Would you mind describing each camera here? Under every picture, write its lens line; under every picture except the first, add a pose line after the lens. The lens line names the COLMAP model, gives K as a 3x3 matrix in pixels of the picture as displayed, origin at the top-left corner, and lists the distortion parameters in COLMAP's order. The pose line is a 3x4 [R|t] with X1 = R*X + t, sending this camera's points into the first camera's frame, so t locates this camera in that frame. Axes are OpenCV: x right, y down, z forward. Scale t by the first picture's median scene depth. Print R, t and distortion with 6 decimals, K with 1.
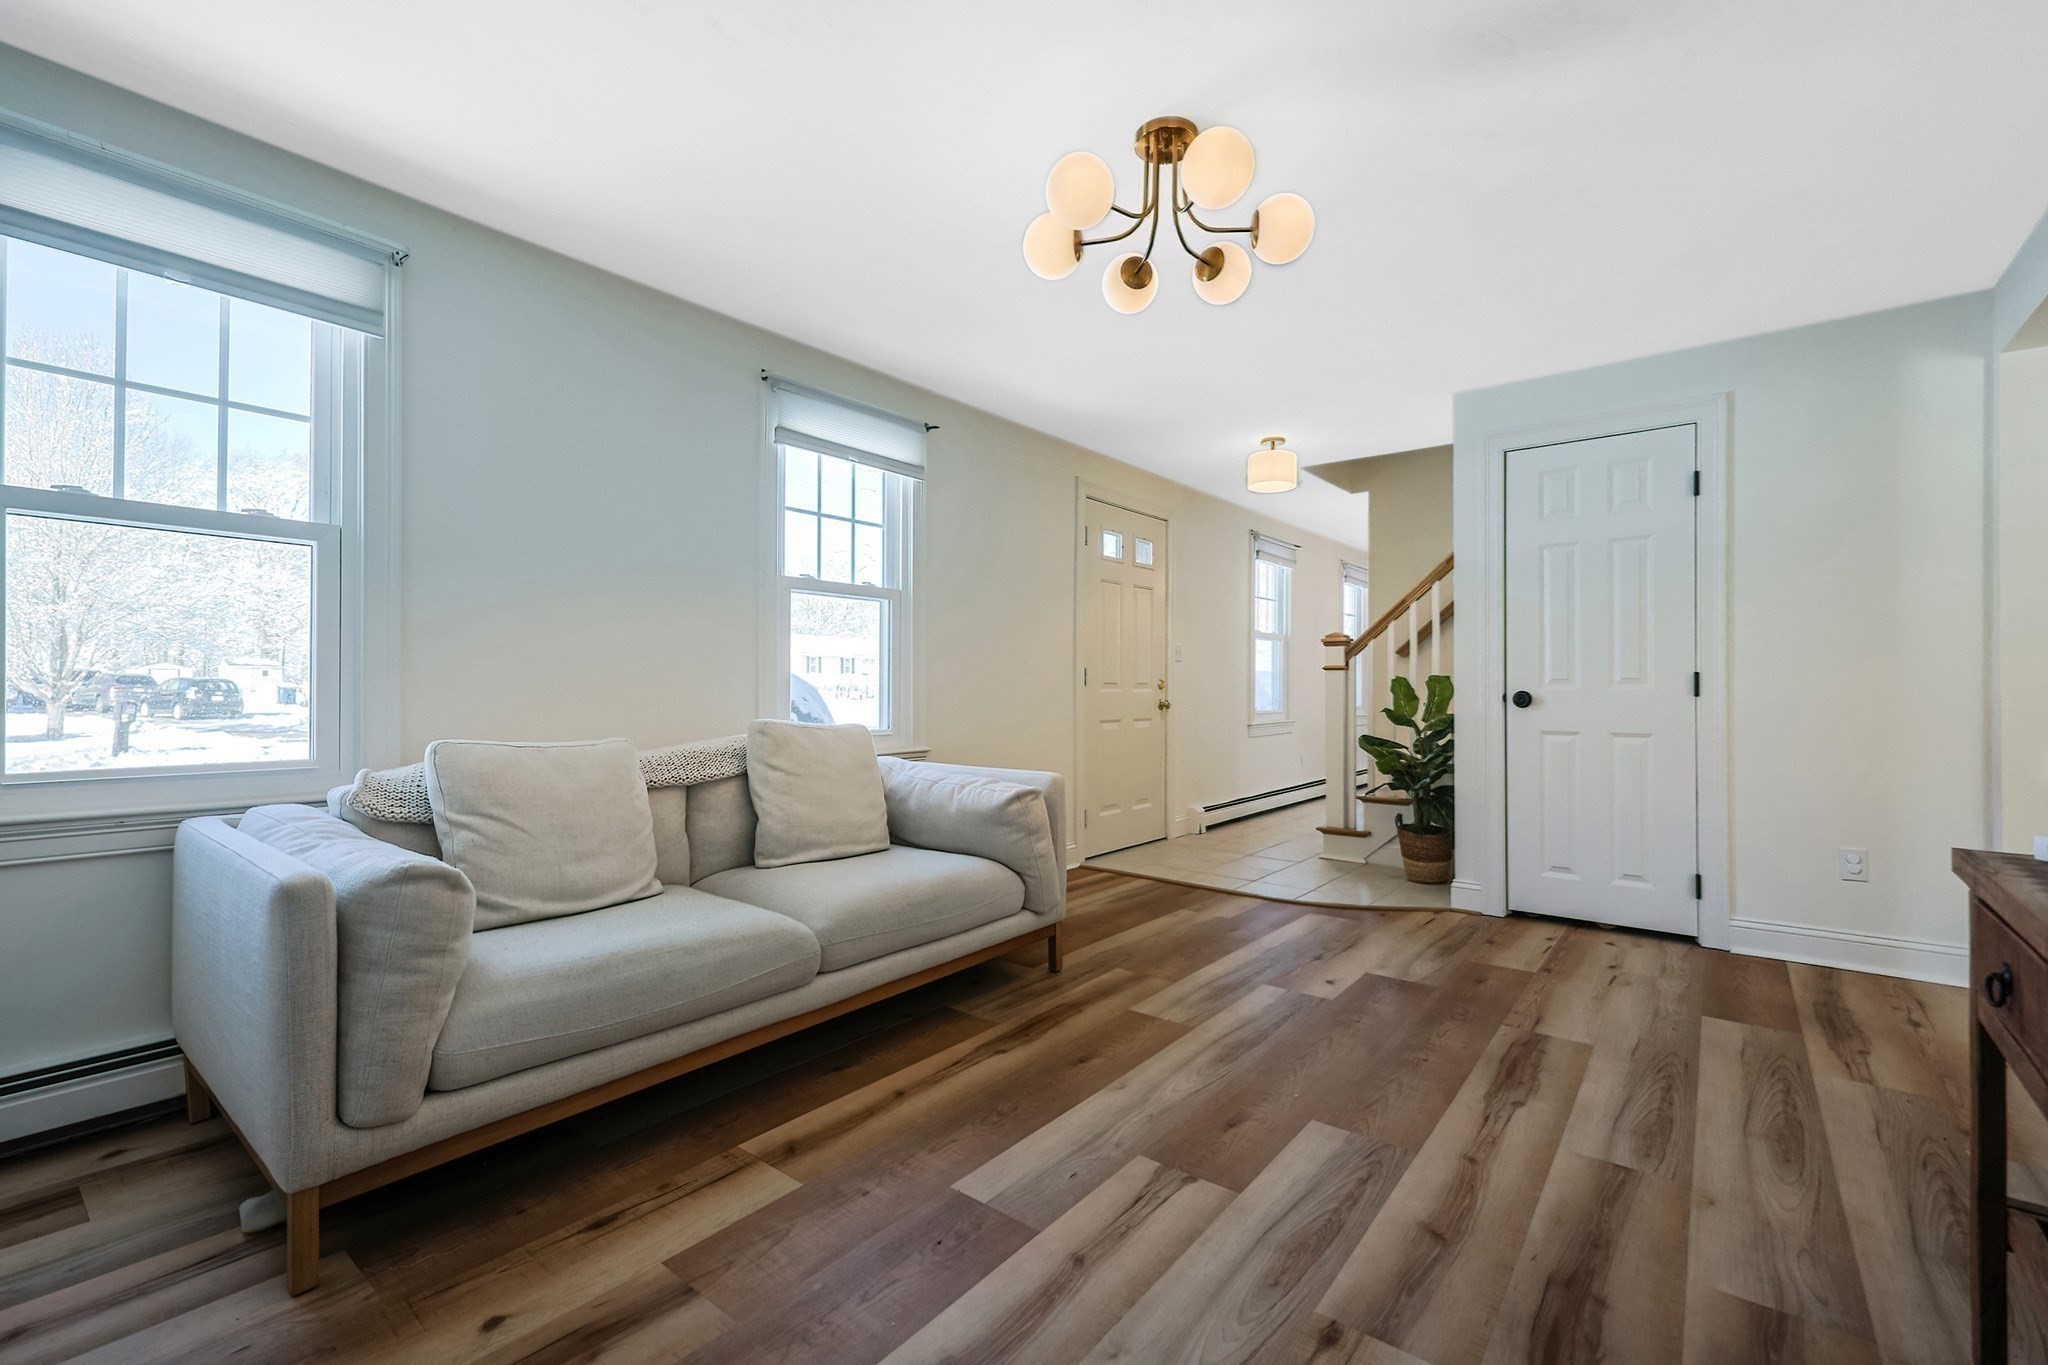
lens RADIAL K [[864.2, 0, 1024.0], [0, 864.2, 682.5], [0, 0, 1]] dist [0.000515, 0.000503]
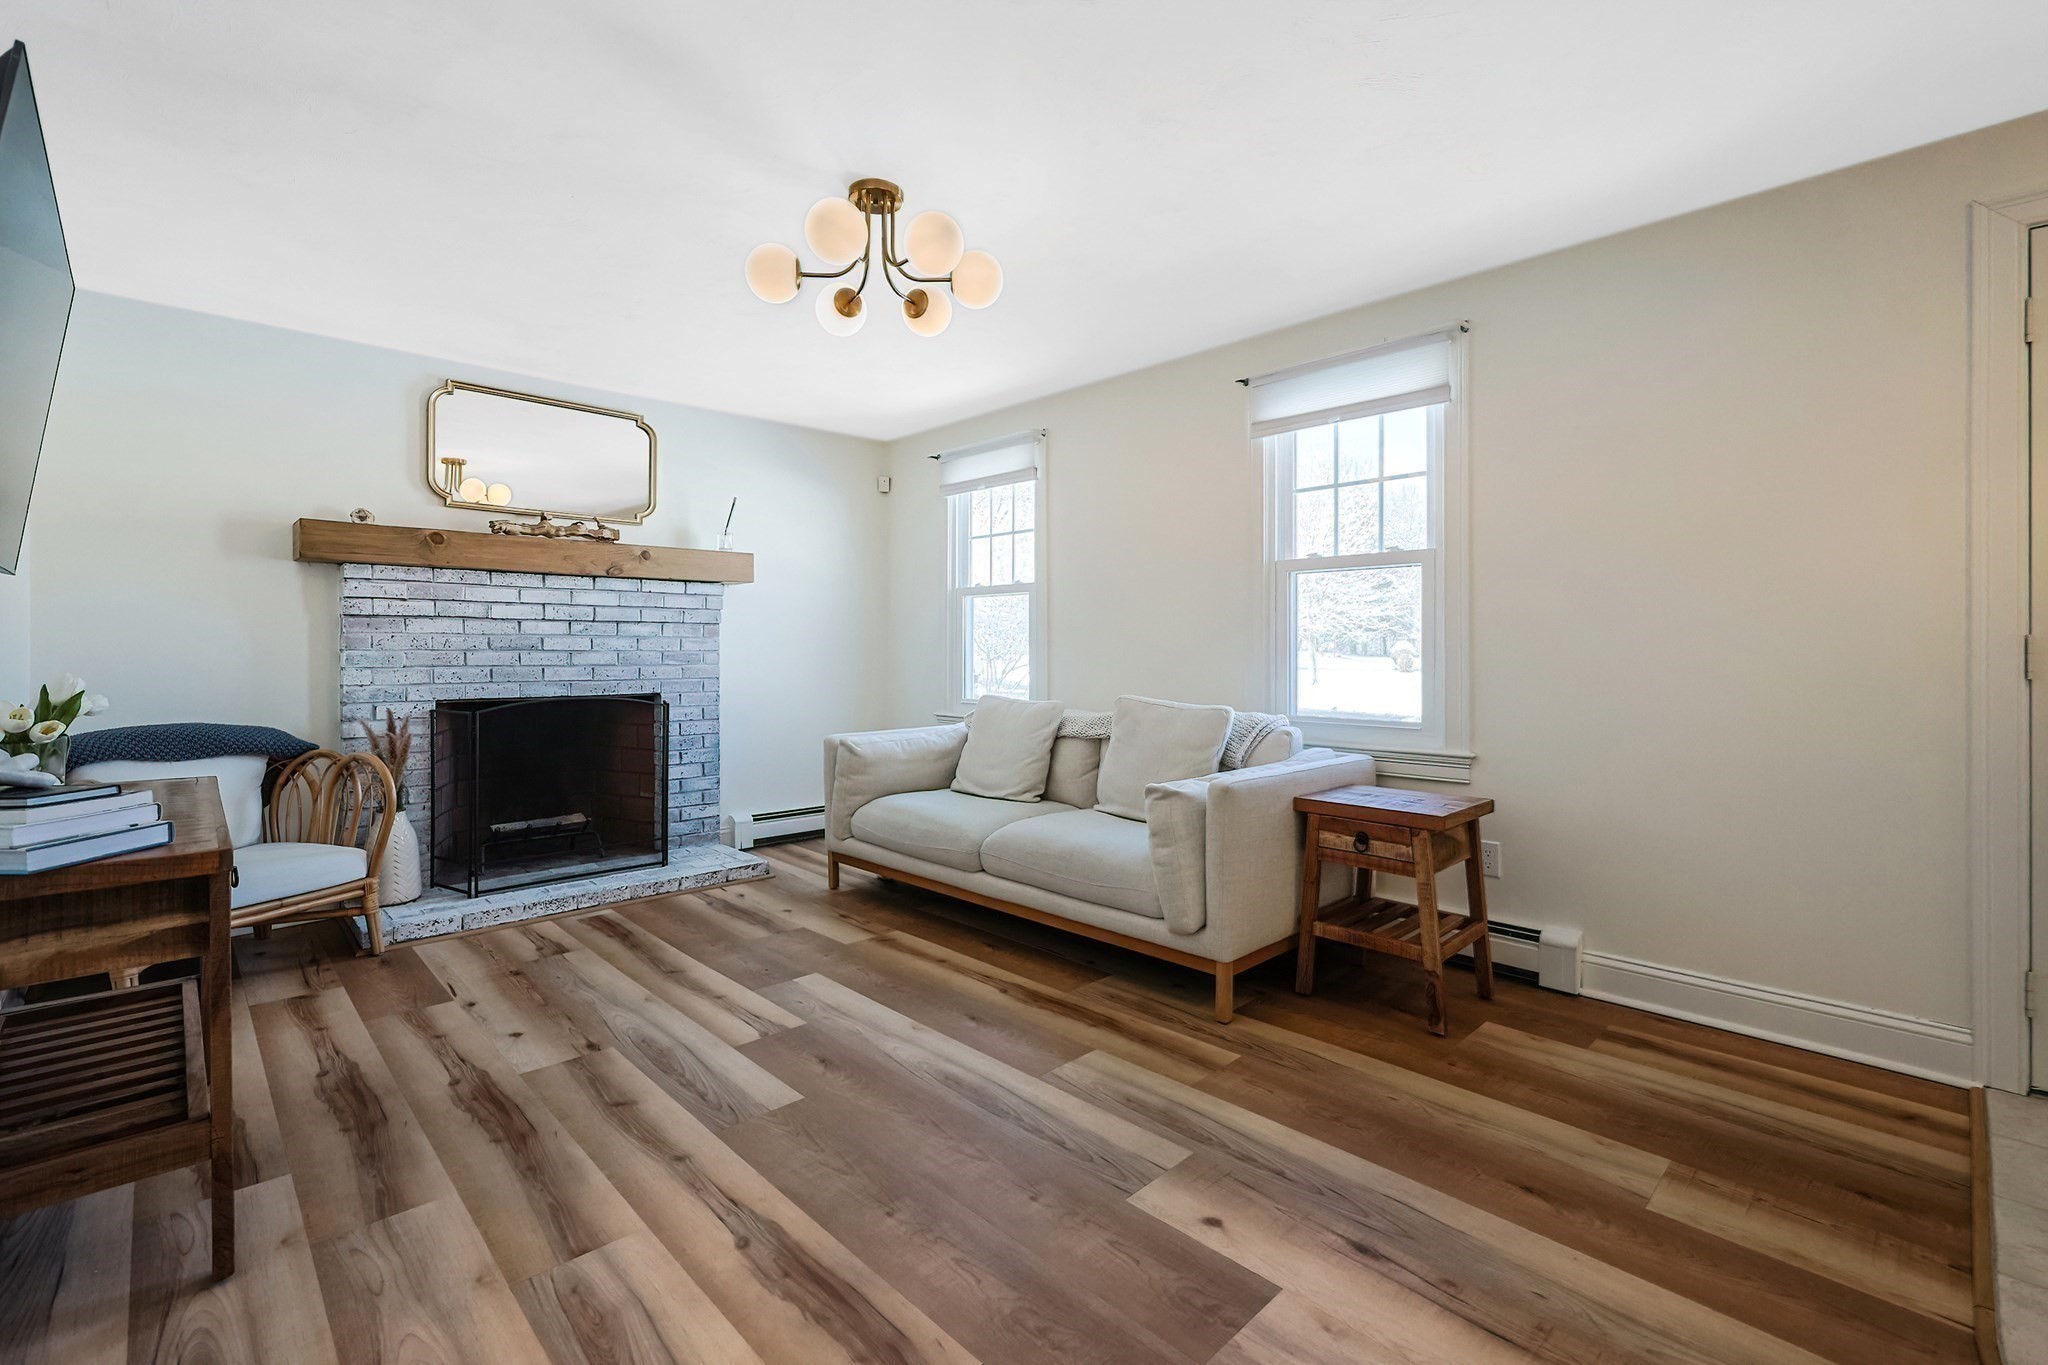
lens RADIAL K [[903.3, 0, 1032.2], [0, 903.3, 653.3], [0, 0, 1]] dist [-0.000493, 0.001107]
pose [[-0.120918, -0.000959, -0.992662, 1.249756], [0.009243, 0.999955, -0.002092, -0.020726], [0.992619, -0.009428, -0.120904, 1.276554]]
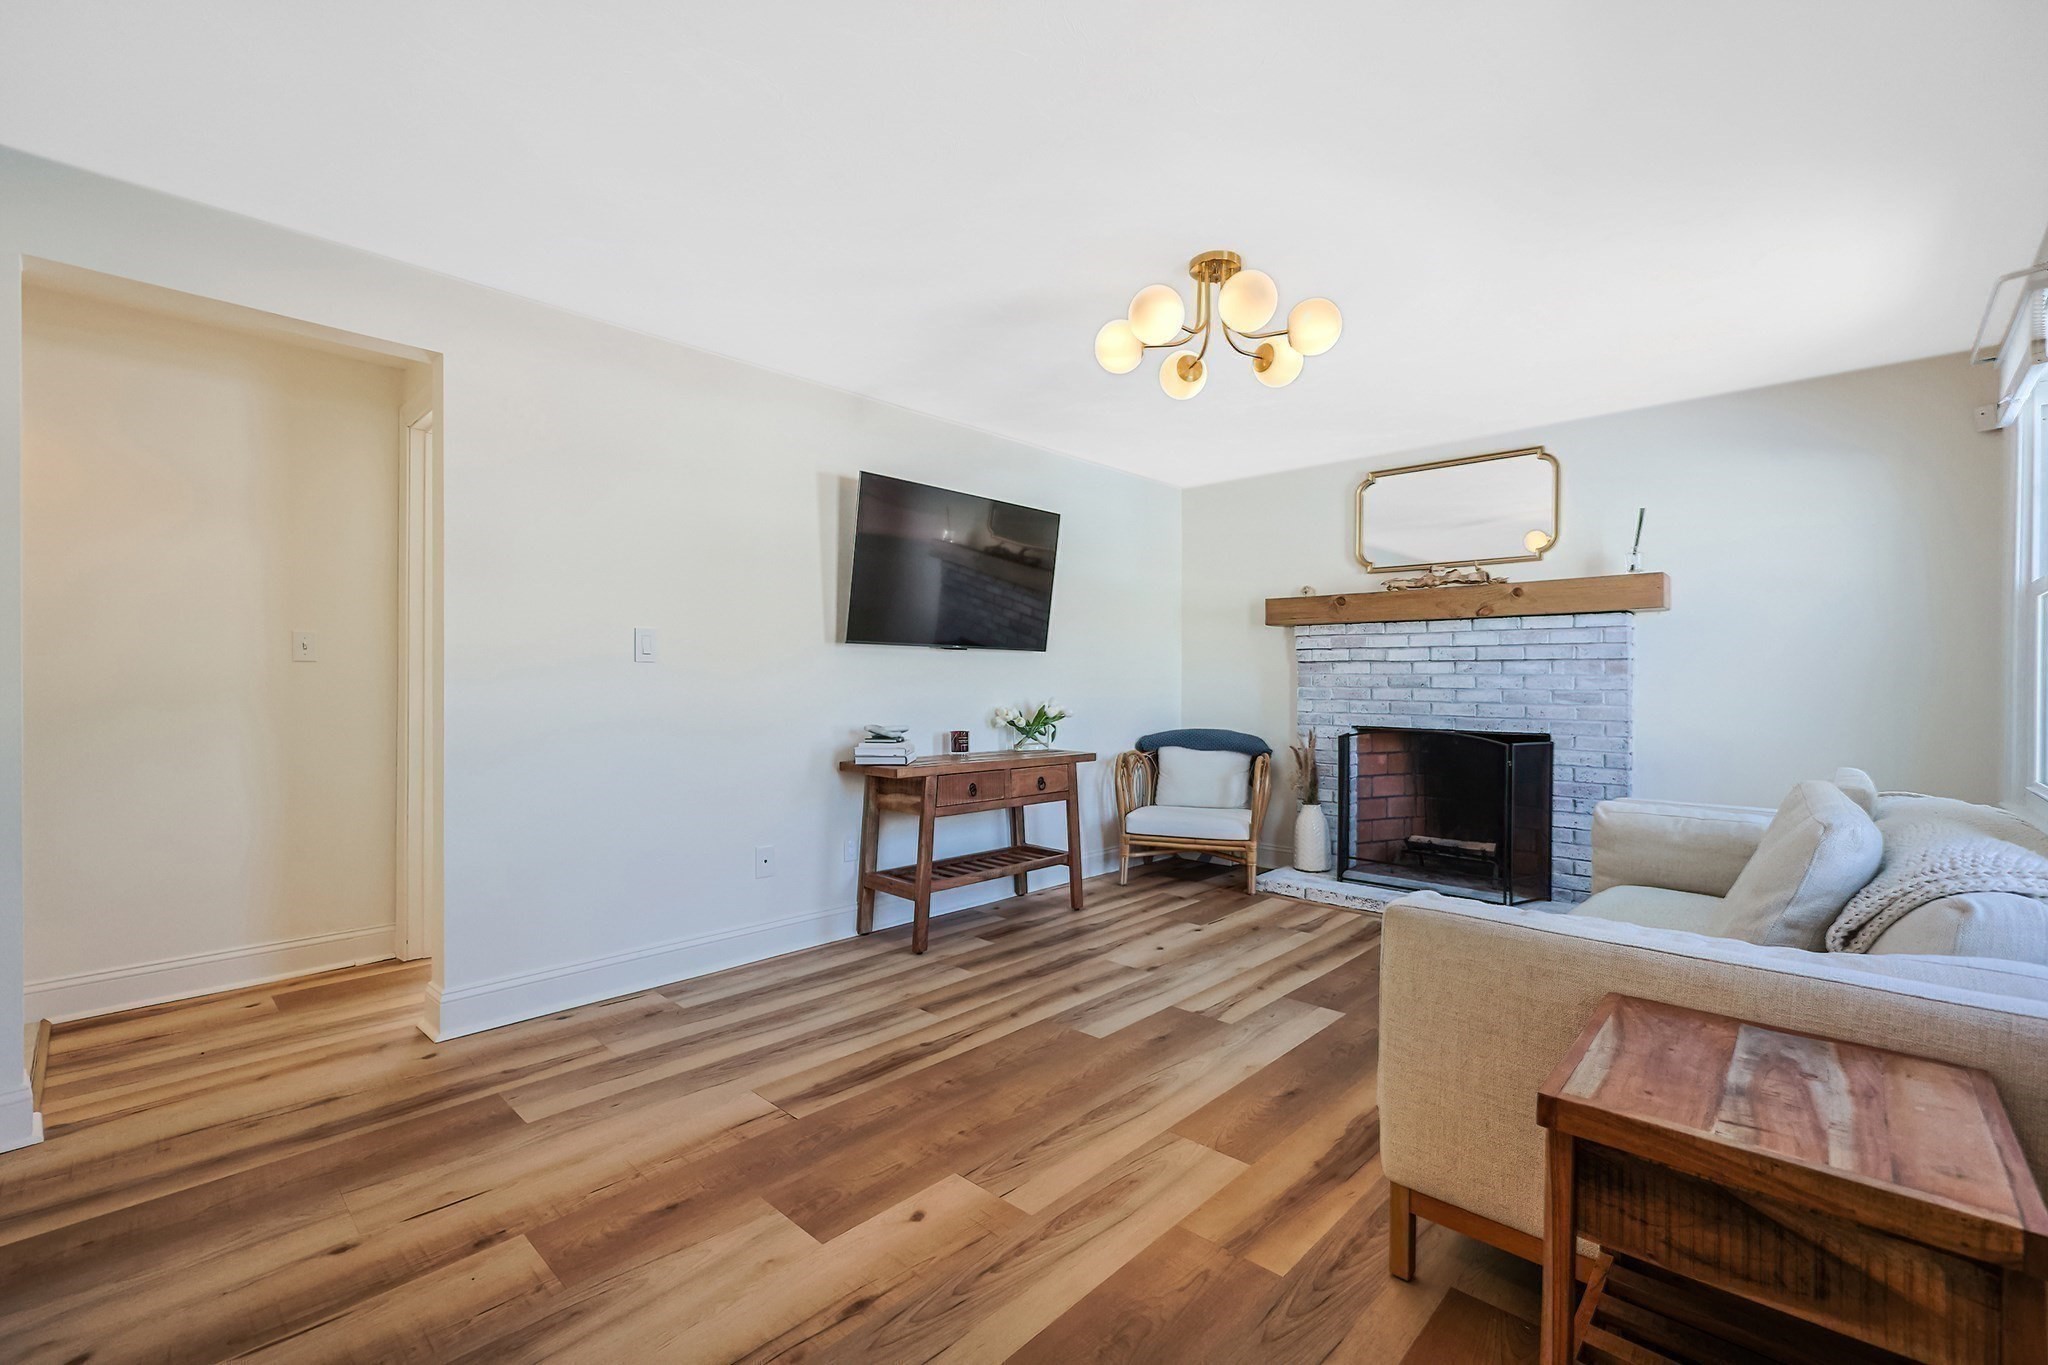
lens RADIAL K [[874.1, 0, 1036.5], [0, 874.1, 681.5], [0, 0, 1]] dist [0.002428, -0.000021]
pose [[-0.997331, -0.009766, 0.072361, 0.307406], [-0.010404, 0.999910, -0.008444, -0.028119], [-0.072272, -0.009174, -0.997343, 2.135763]]
